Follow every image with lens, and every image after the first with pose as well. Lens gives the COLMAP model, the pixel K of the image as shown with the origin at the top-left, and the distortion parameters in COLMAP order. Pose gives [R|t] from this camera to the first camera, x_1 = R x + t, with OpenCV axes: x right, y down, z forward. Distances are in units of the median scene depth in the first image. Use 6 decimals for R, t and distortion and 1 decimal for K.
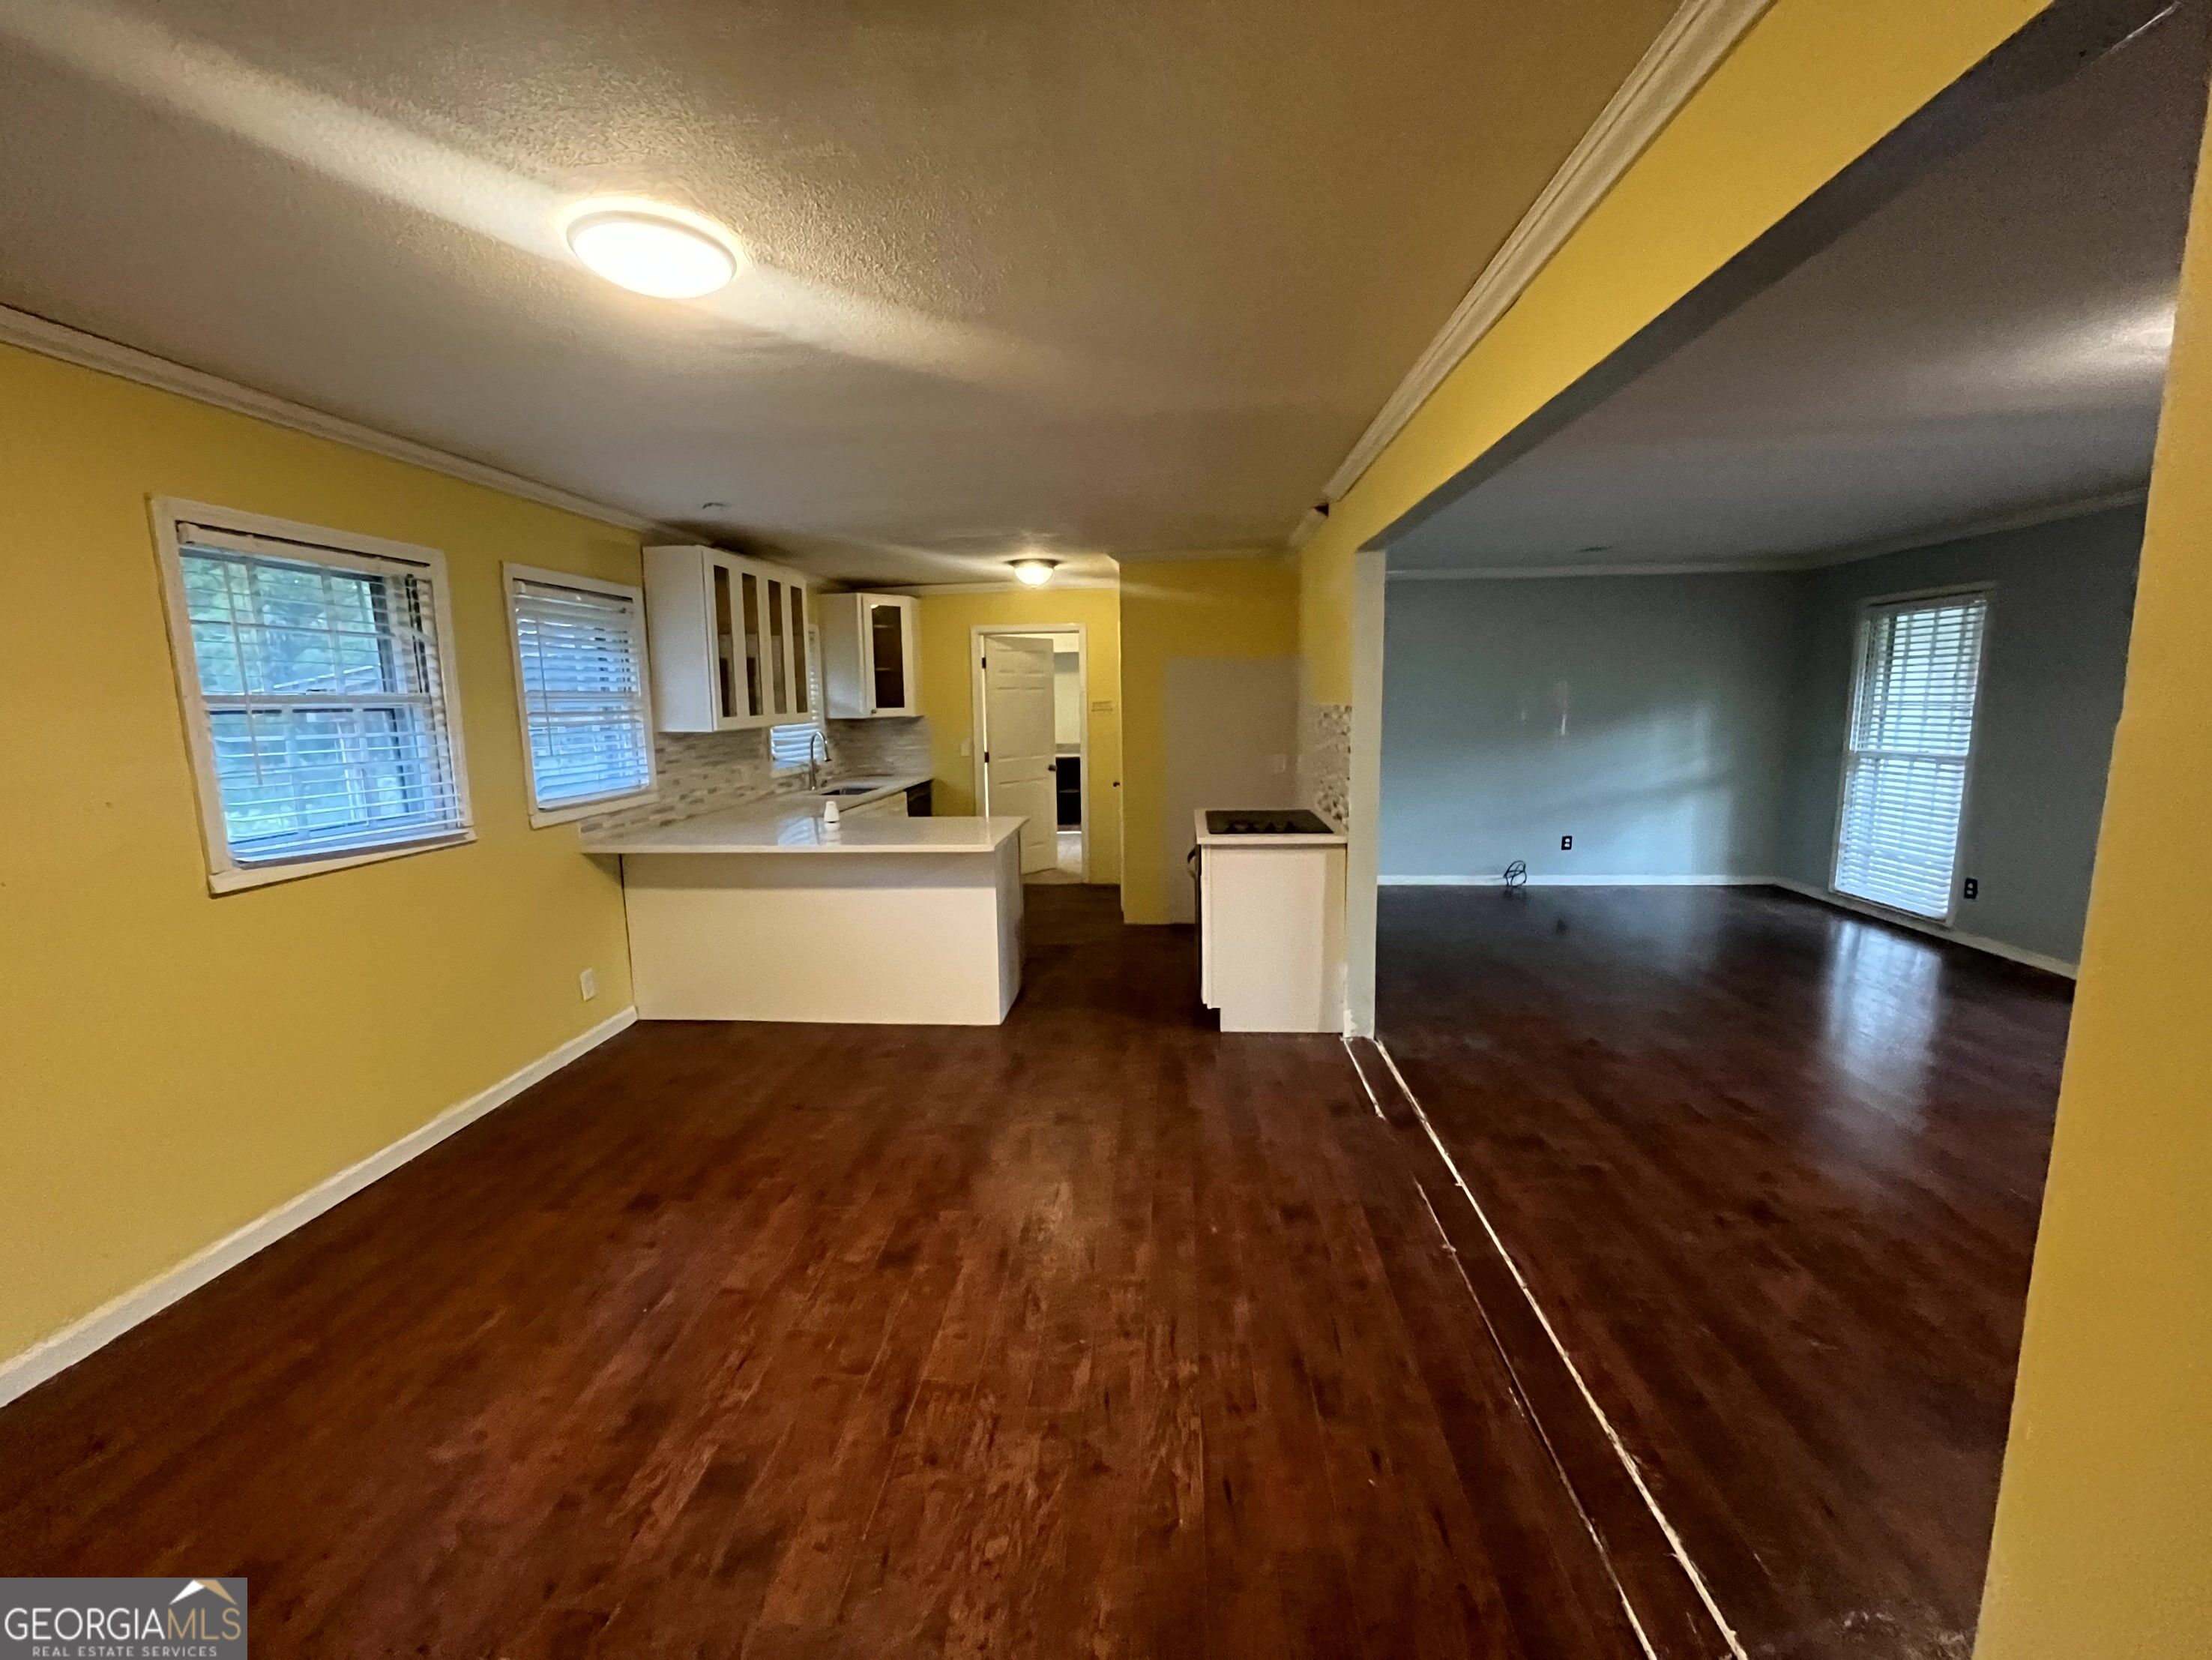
lens RADIAL K [[897.5, 0, 1099.9], [0, 897.5, 820.1], [0, 0, 1]] dist [-0.002698, -0.000309]
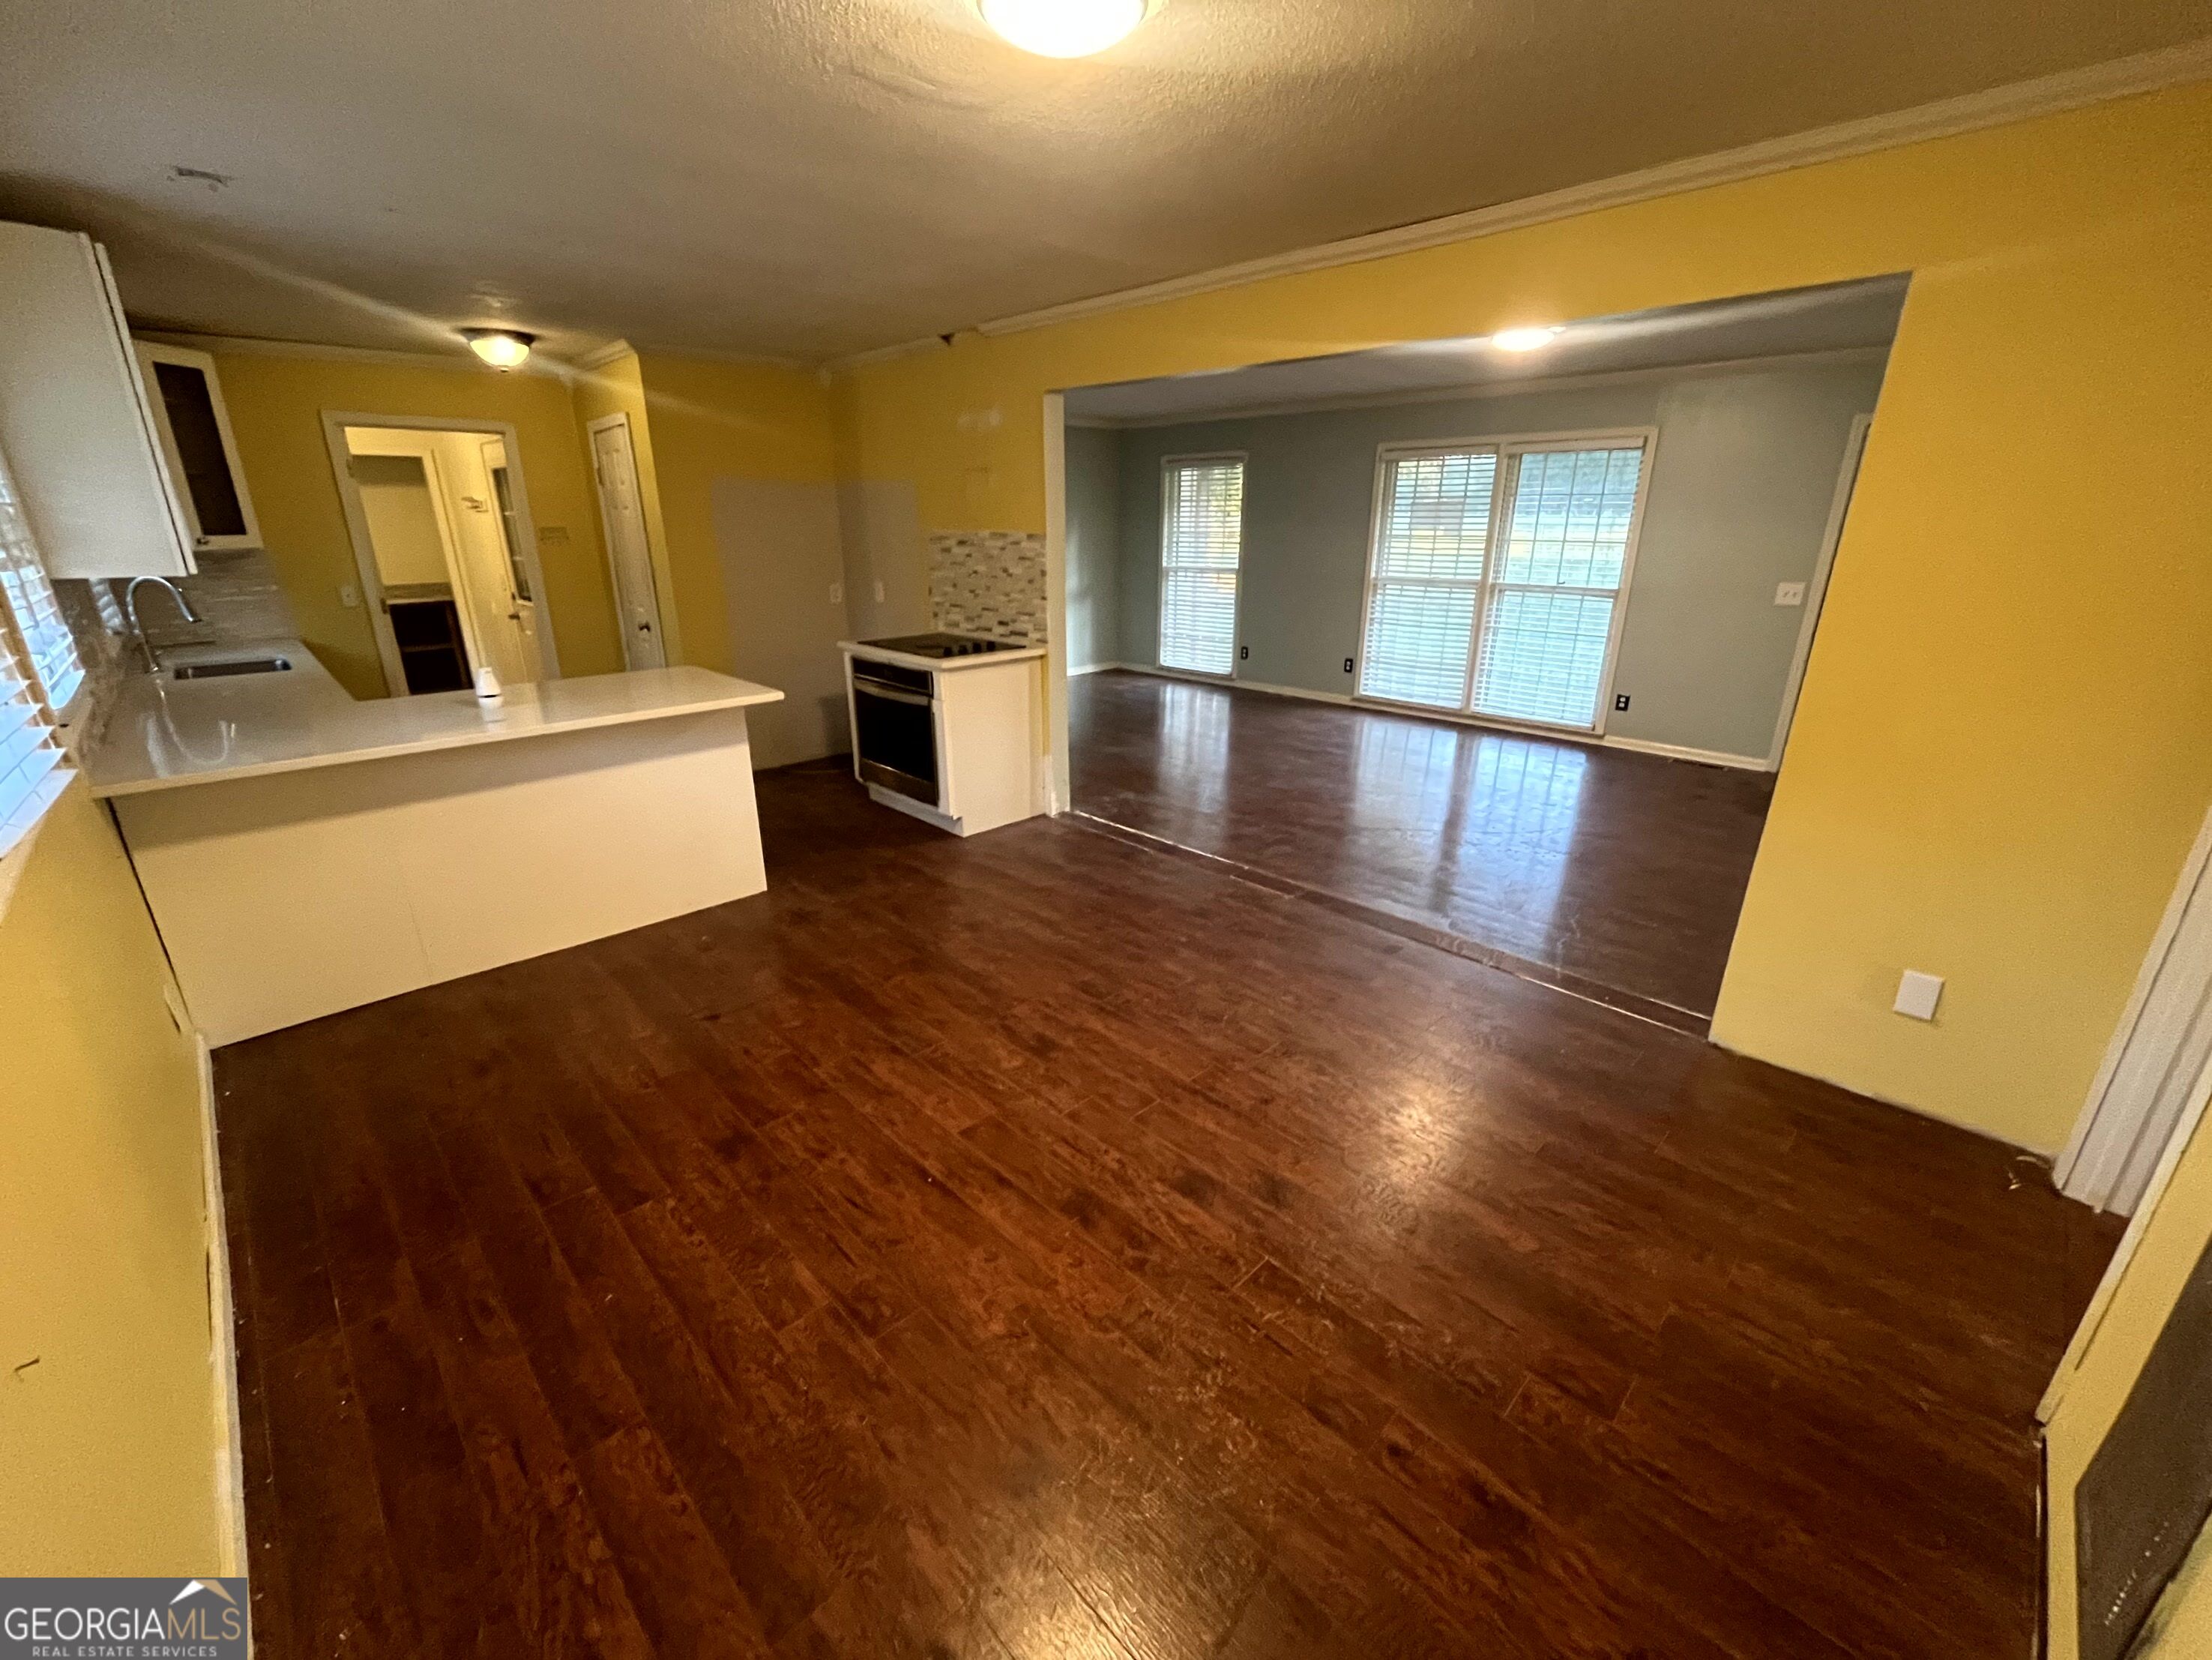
lens RADIAL K [[897.5, 0, 1093.7], [0, 897.5, 829.0], [0, 0, 1]] dist [-0.002698, -0.000309]
pose [[0.653813, -0.234216, 0.719493, -0.578213], [0.093548, 0.968612, 0.230303, -0.017460], [-0.750851, -0.083268, 0.655202, 0.149253]]
